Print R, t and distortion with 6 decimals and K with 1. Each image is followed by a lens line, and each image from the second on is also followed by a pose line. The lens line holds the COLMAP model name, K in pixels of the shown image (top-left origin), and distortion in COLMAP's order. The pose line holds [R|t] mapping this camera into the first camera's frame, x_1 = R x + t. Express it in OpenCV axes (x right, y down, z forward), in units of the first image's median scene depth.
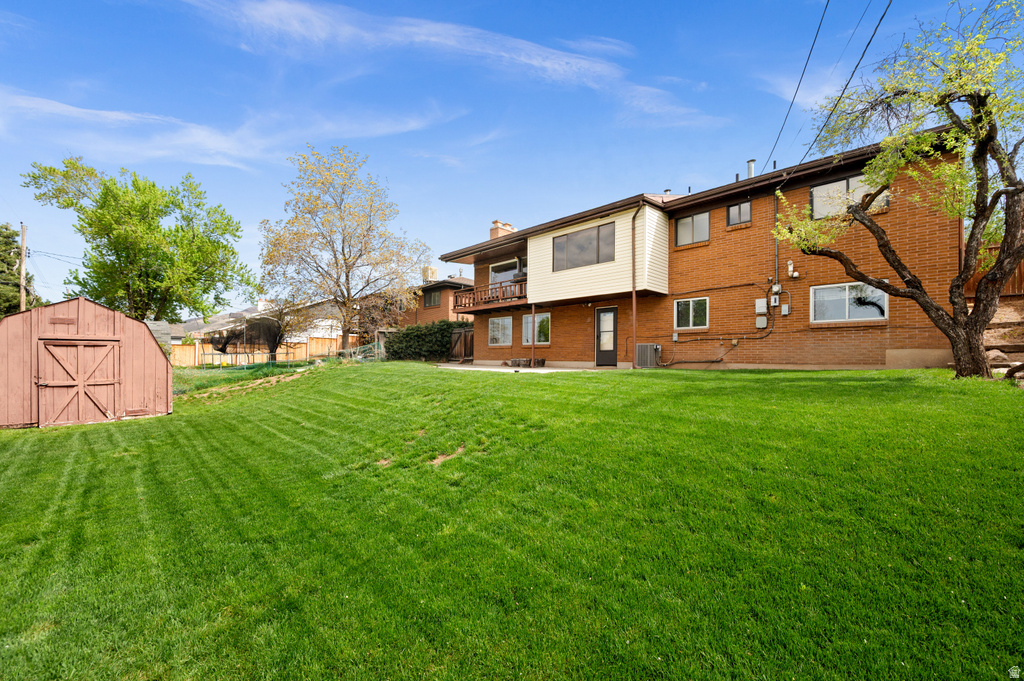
lens RADIAL K [[405.7, 0, 512.5], [0, 405.7, 352.7], [0, 0, 1]] dist [-0.001309, 0.000222]
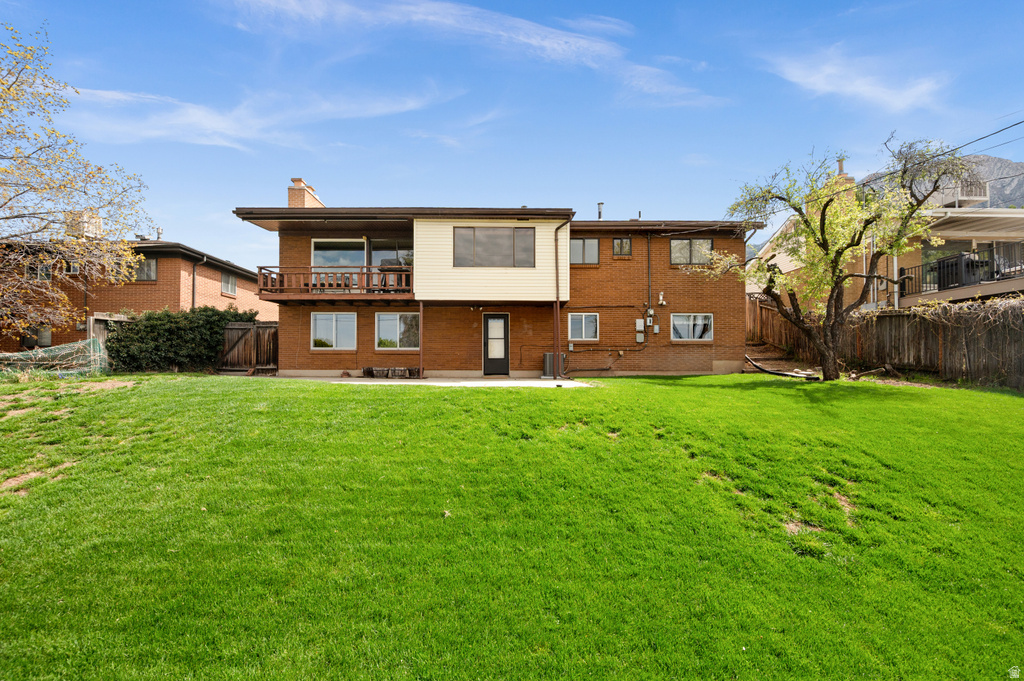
lens RADIAL K [[405.7, 0, 512.5], [0, 405.7, 352.7], [0, 0, 1]] dist [-0.001309, 0.000222]
pose [[0.700720, 0.016631, 0.713243, -0.426413], [-0.008828, 0.999854, -0.014641, -0.005951], [-0.713382, 0.003962, 0.700764, 0.314354]]
